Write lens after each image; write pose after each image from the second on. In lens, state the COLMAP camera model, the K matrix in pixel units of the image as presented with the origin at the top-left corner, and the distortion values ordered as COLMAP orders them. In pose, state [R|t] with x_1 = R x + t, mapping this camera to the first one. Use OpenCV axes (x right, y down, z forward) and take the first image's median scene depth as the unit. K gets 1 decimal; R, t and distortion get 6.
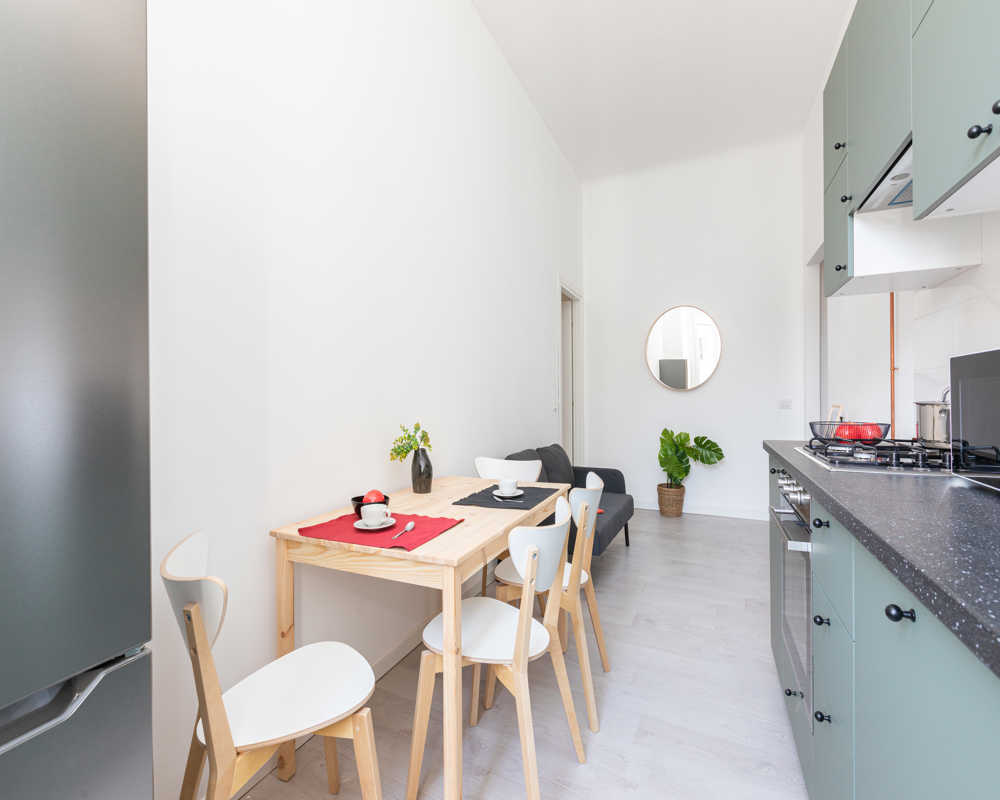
lens RADIAL K [[448.1, 0, 511.8], [0, 448.1, 404.0], [0, 0, 1]] dist [0.000317, 0.000282]
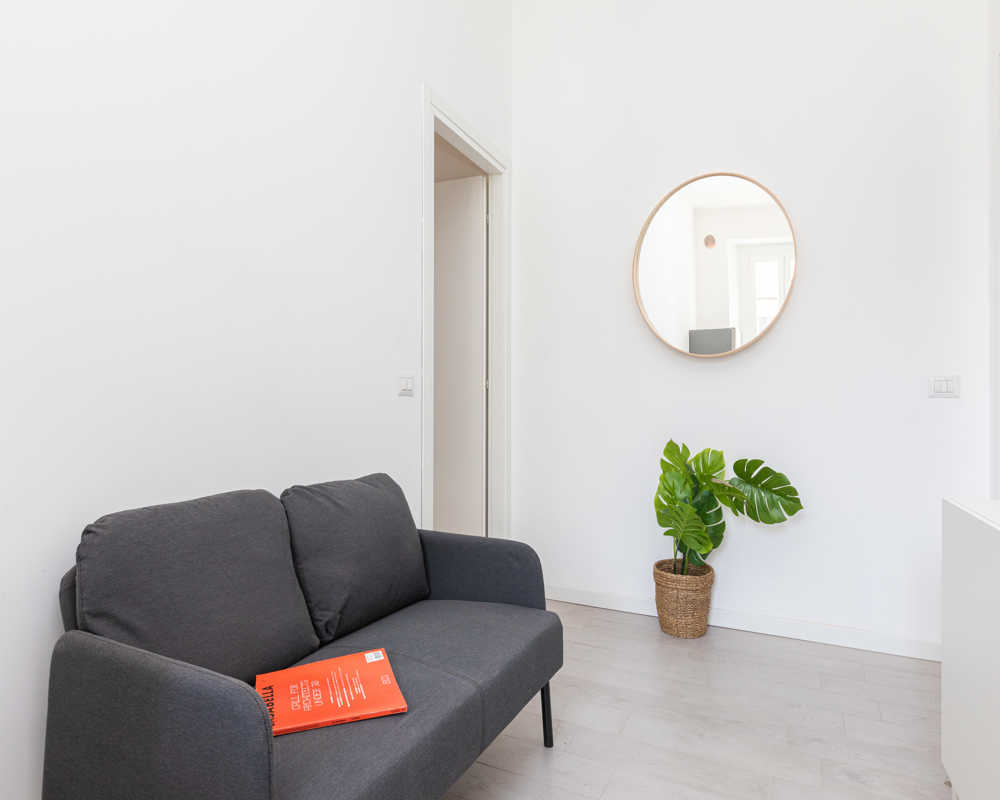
lens RADIAL K [[602.5, 0, 500.0], [0, 602.5, 400.0], [0, 0, 1]] dist [0.001890, 0.001803]
pose [[0.999801, 0.013086, -0.015029, 0.243264], [-0.013340, 0.999768, -0.016921, 0.036286], [0.014804, 0.017118, 0.999744, 0.529637]]
